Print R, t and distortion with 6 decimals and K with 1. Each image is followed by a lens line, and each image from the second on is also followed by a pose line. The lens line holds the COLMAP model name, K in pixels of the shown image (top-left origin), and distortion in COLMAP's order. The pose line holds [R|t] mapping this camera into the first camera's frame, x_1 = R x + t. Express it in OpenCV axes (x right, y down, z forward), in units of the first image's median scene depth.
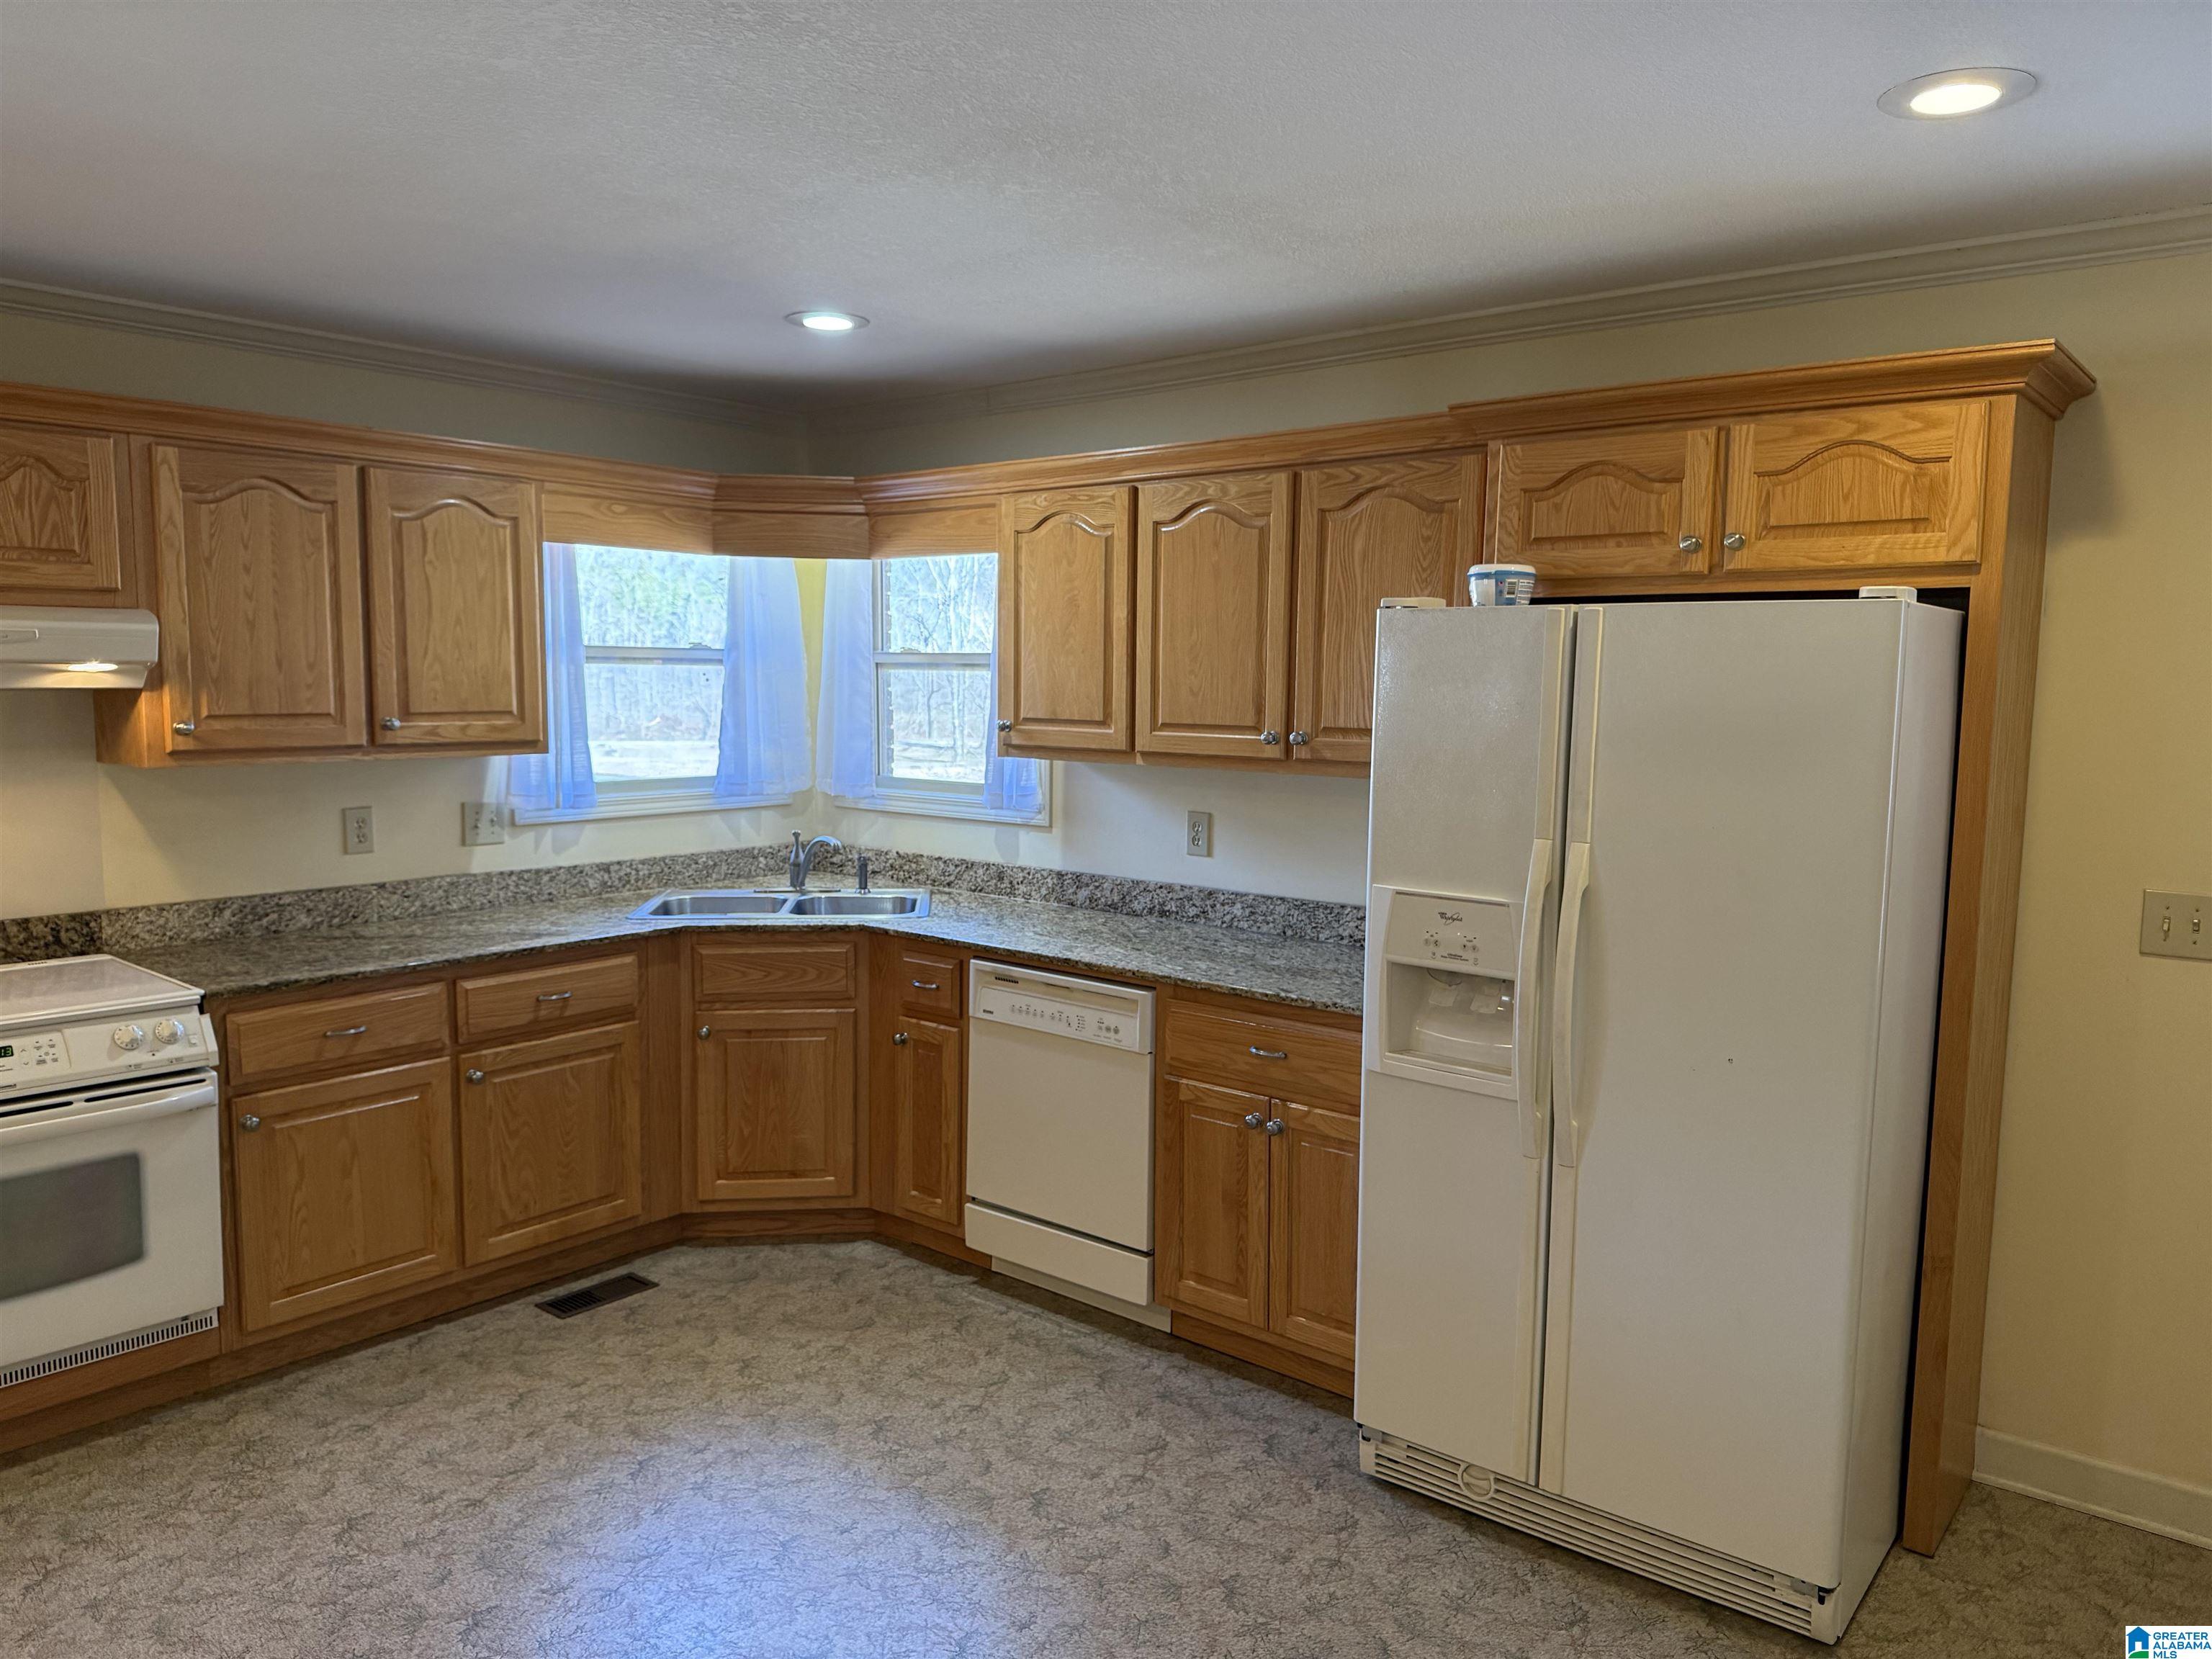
lens RADIAL K [[1538.7, 0, 1106.0], [0, 1538.7, 829.5], [0, 0, 1]] dist [0.053027, -0.074584]
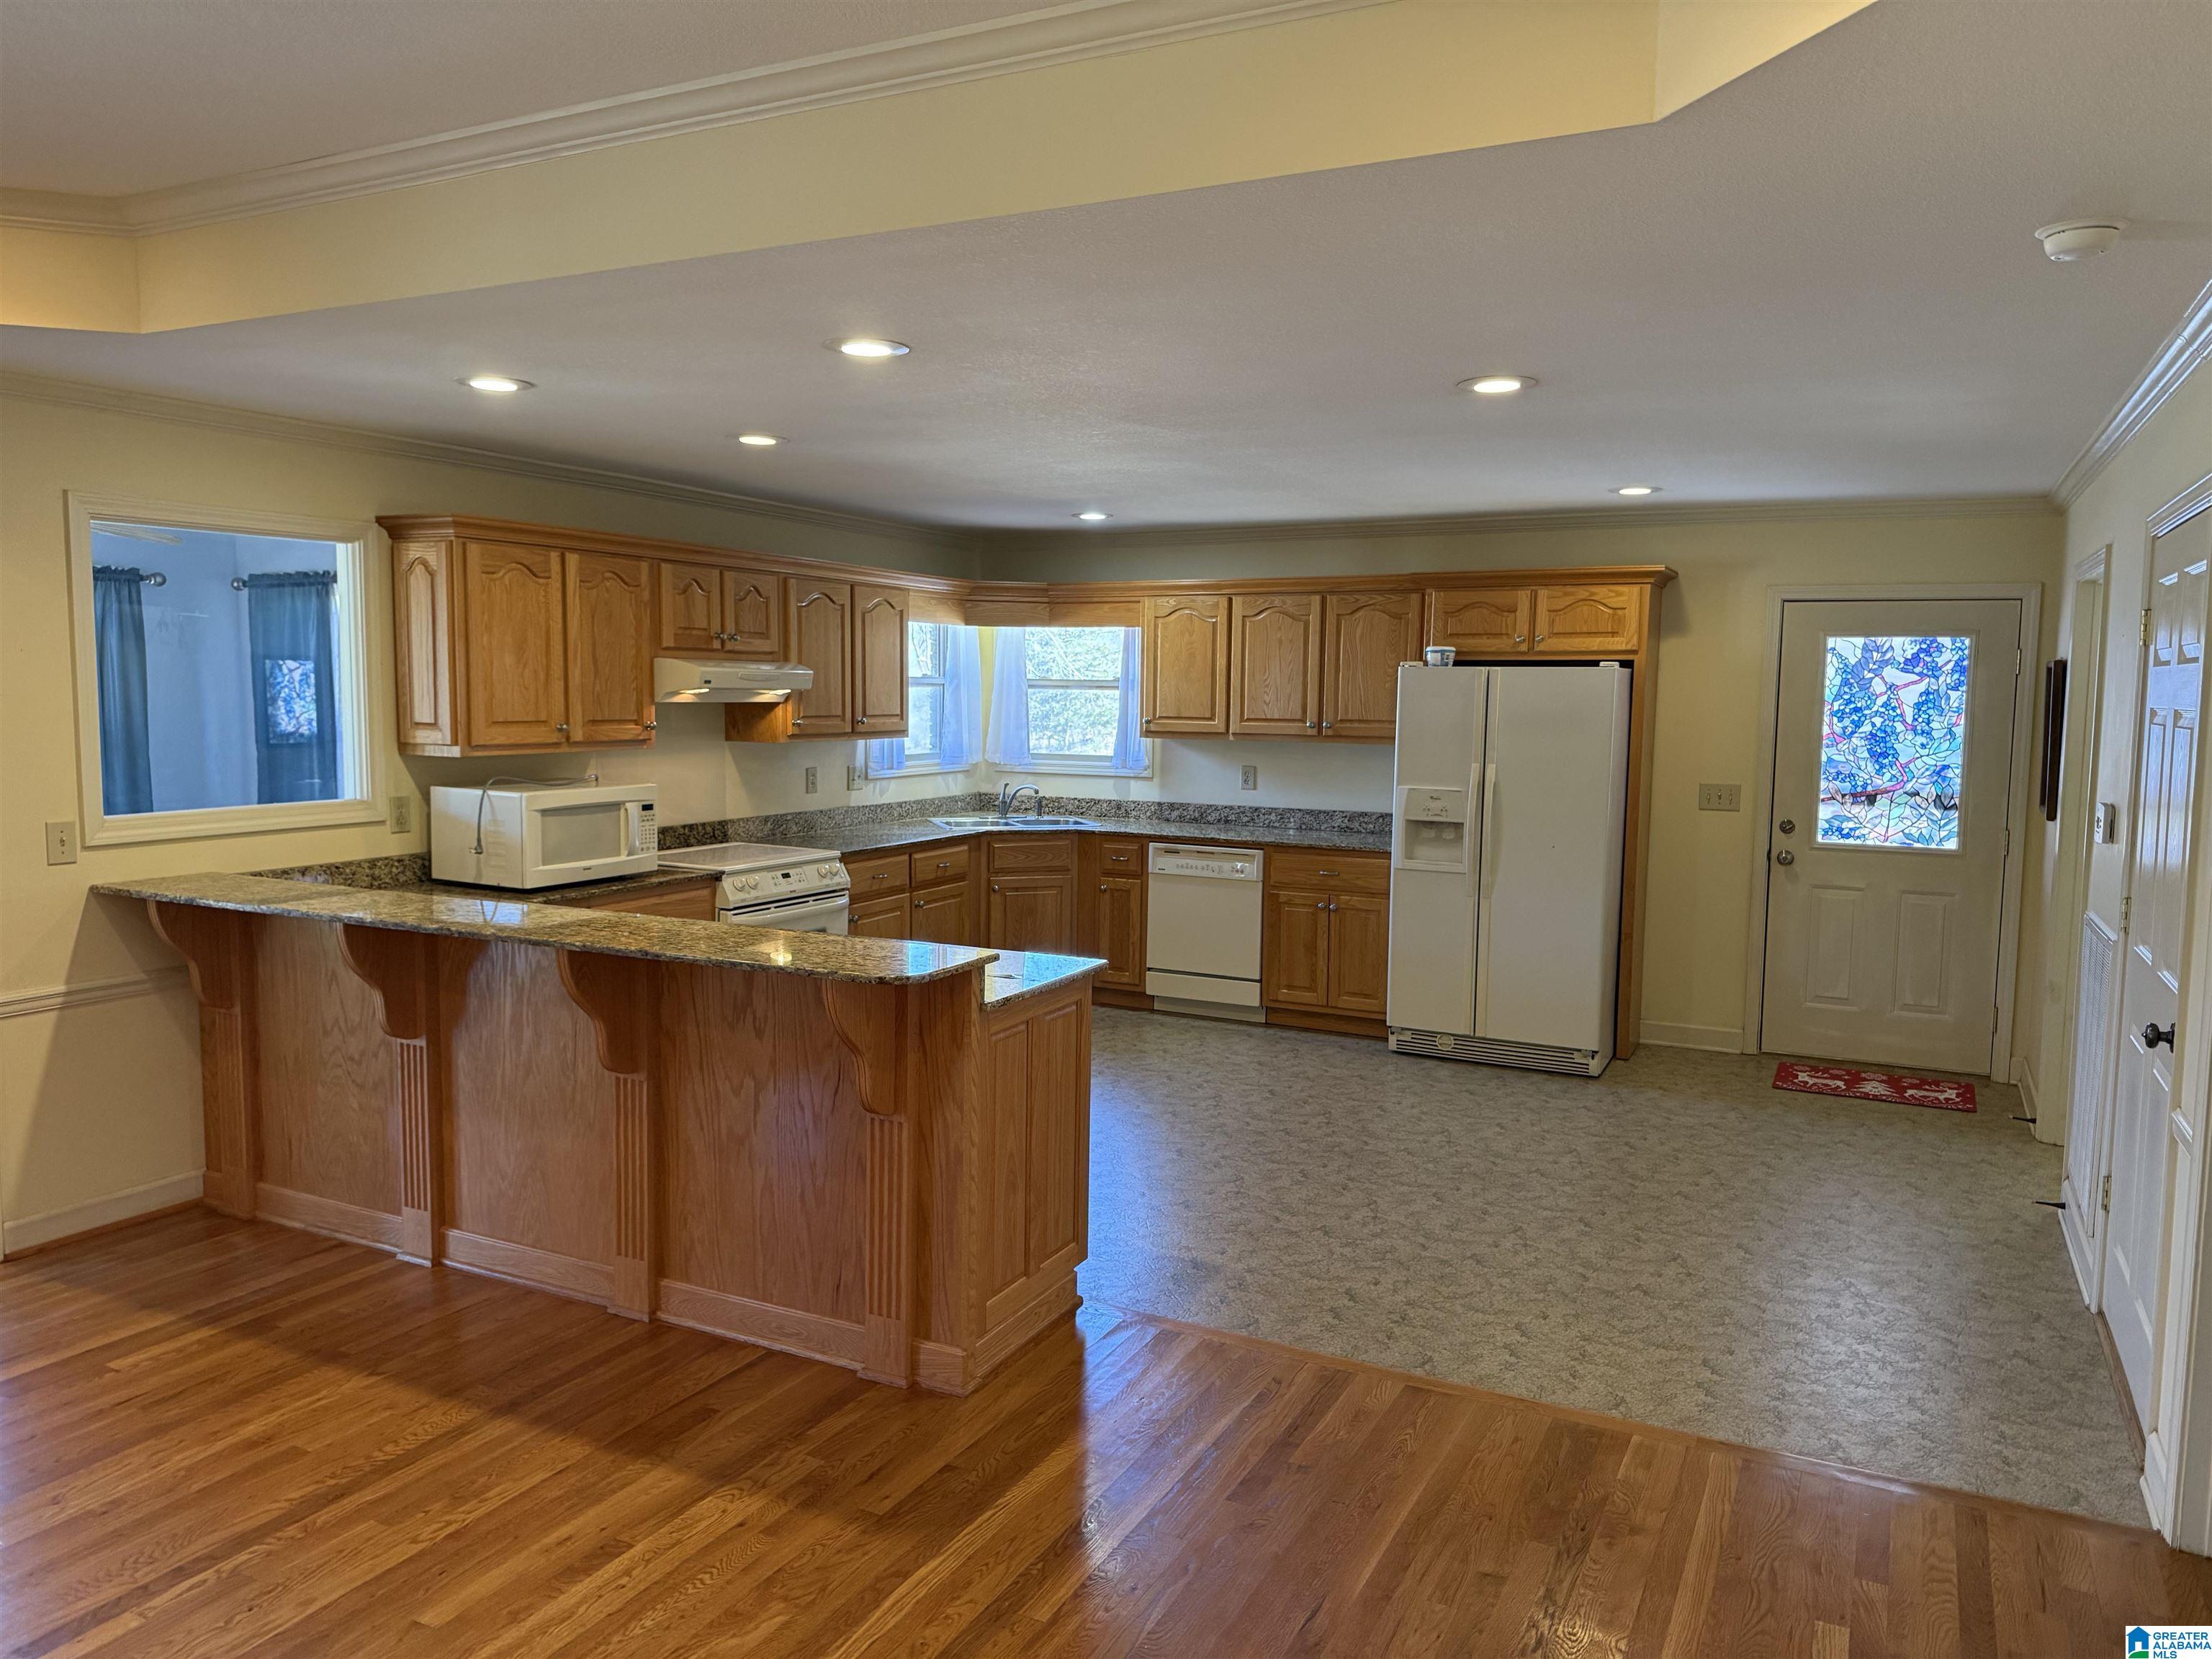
lens RADIAL K [[1571.9, 0, 1075.7], [0, 1571.9, 829.7], [0, 0, 1]] dist [0.091063, 0.001048]
pose [[0.976683, -0.018587, 0.213880, -0.669145], [0.019938, 0.999793, -0.004164, 0.083759], [-0.213759, 0.008331, 0.976851, -1.000272]]
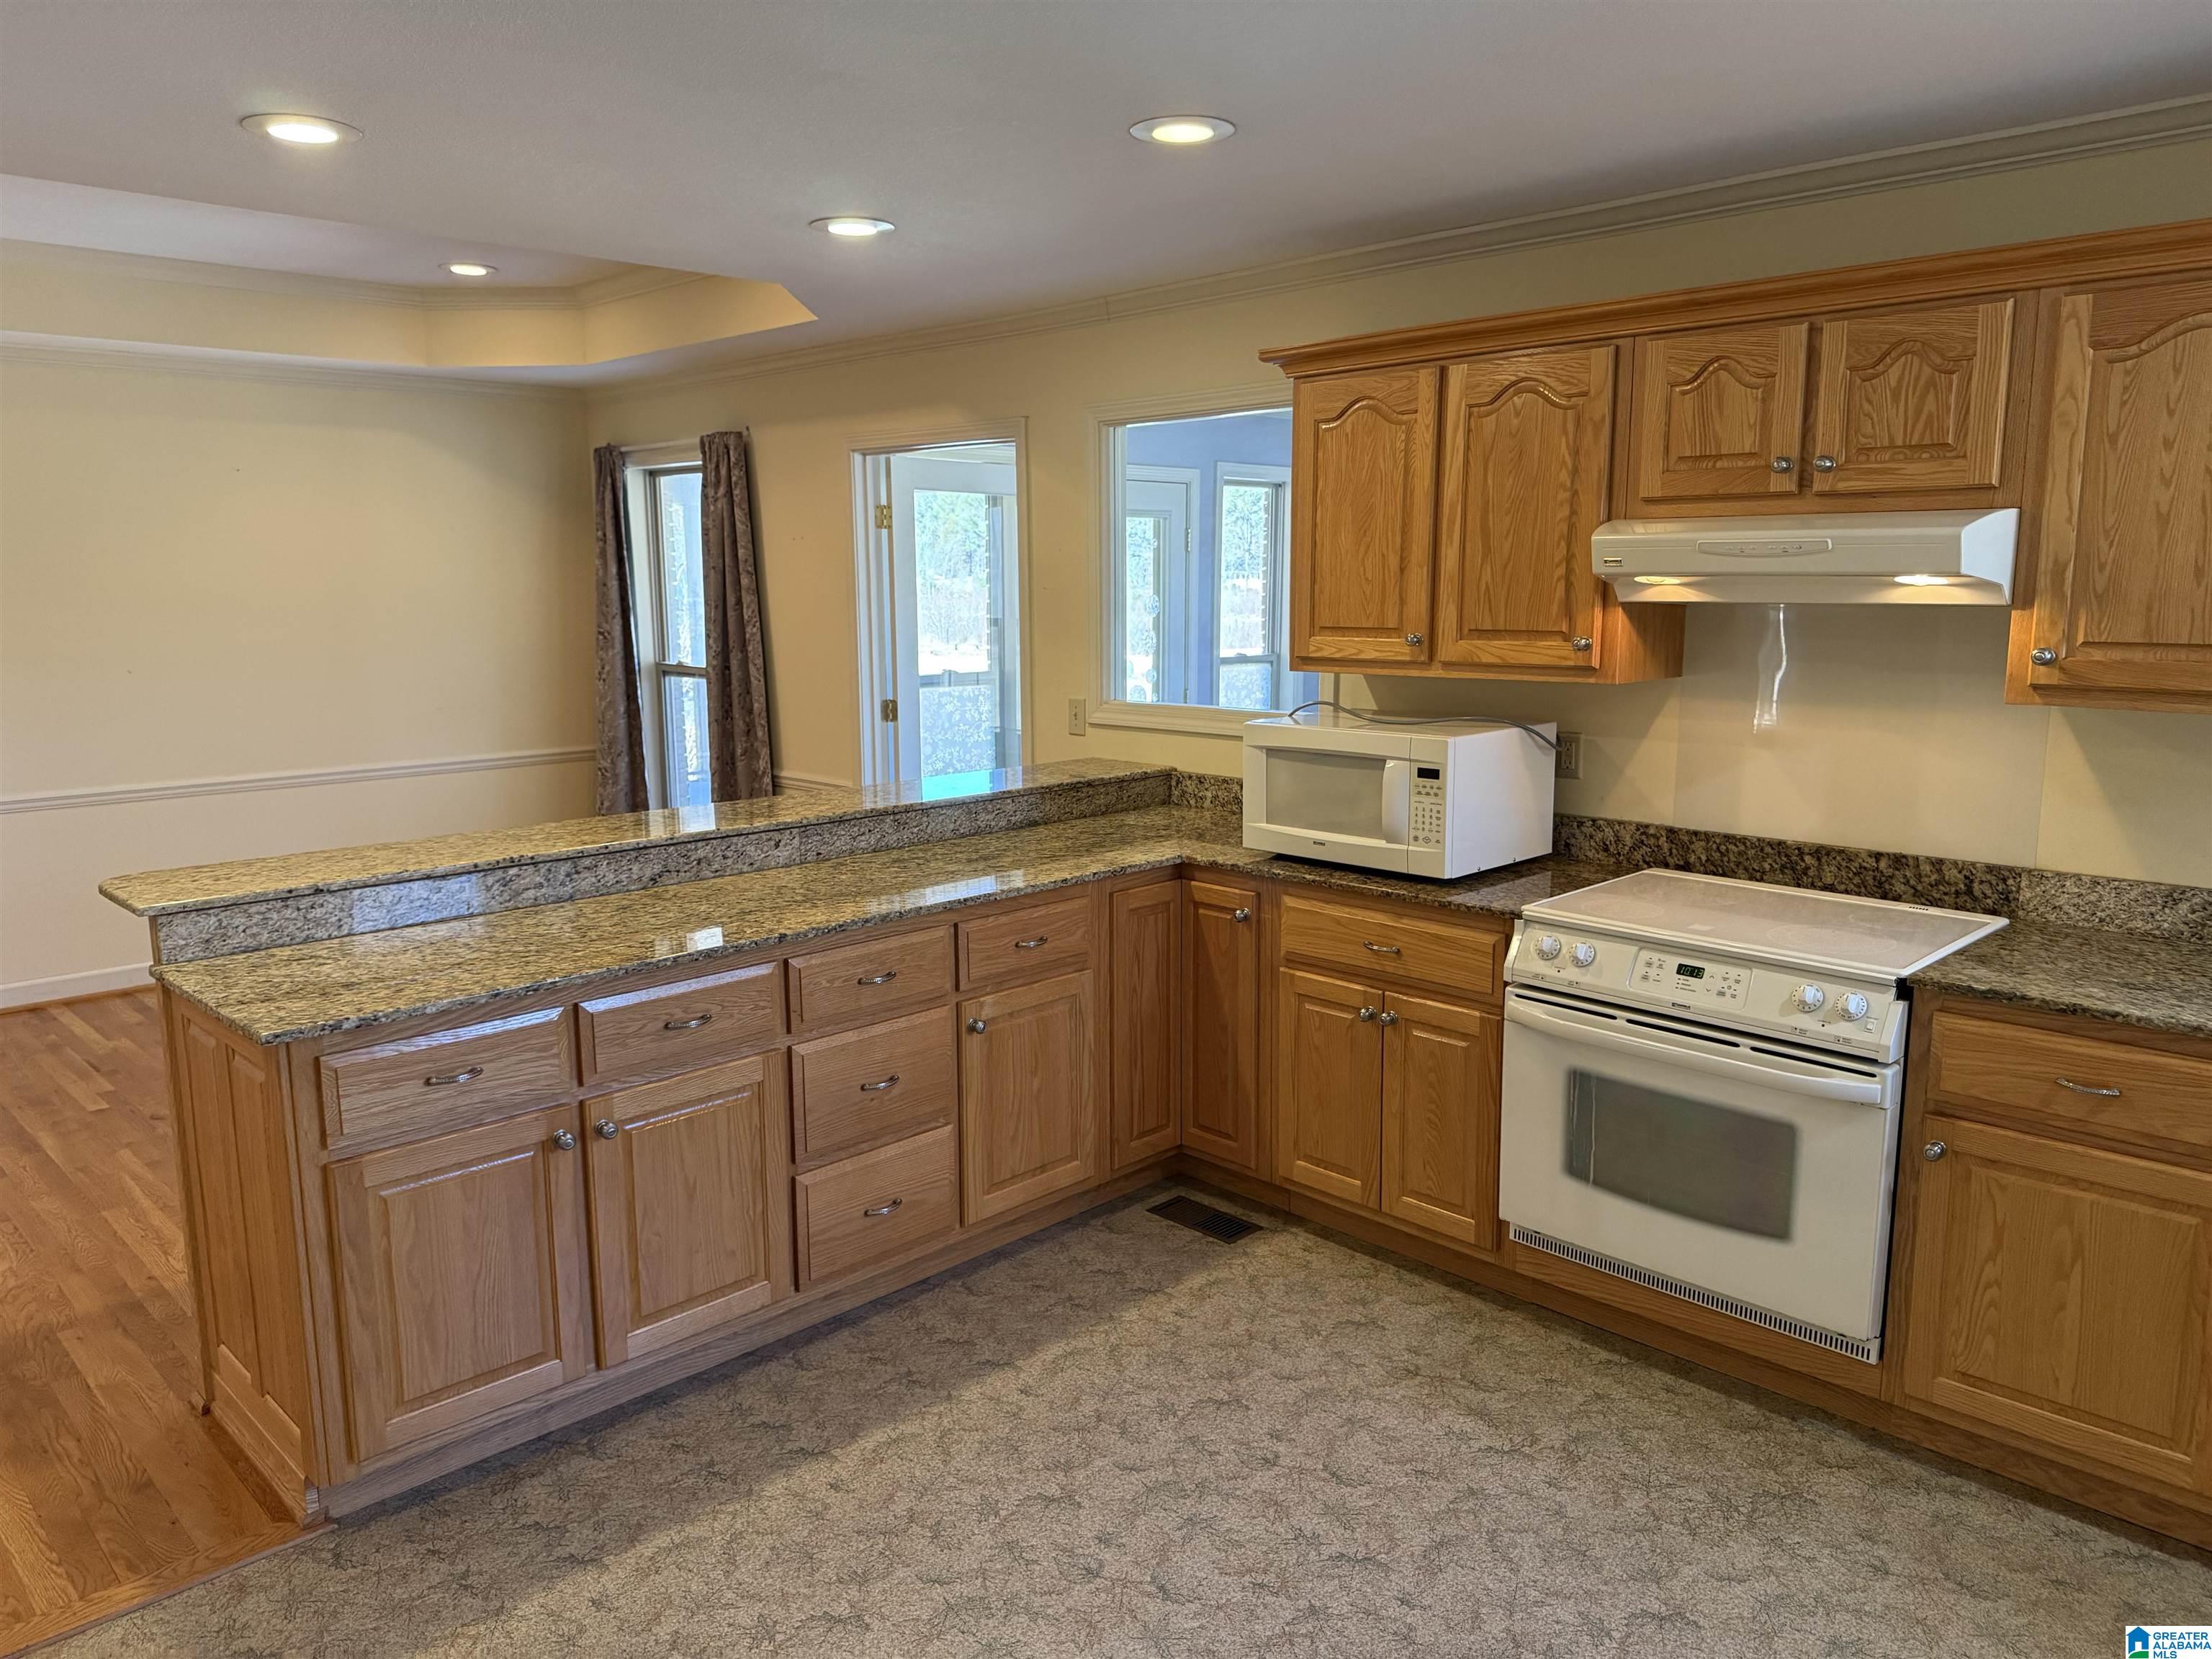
lens RADIAL K [[1538.7, 0, 1106.0], [0, 1538.7, 829.5], [0, 0, 1]] dist [0.053027, -0.074584]
pose [[-0.097684, 0.151303, -0.983649, 0.243868], [-0.097100, 0.982211, 0.160724, -0.058629], [0.990469, 0.111212, -0.081255, 0.590586]]
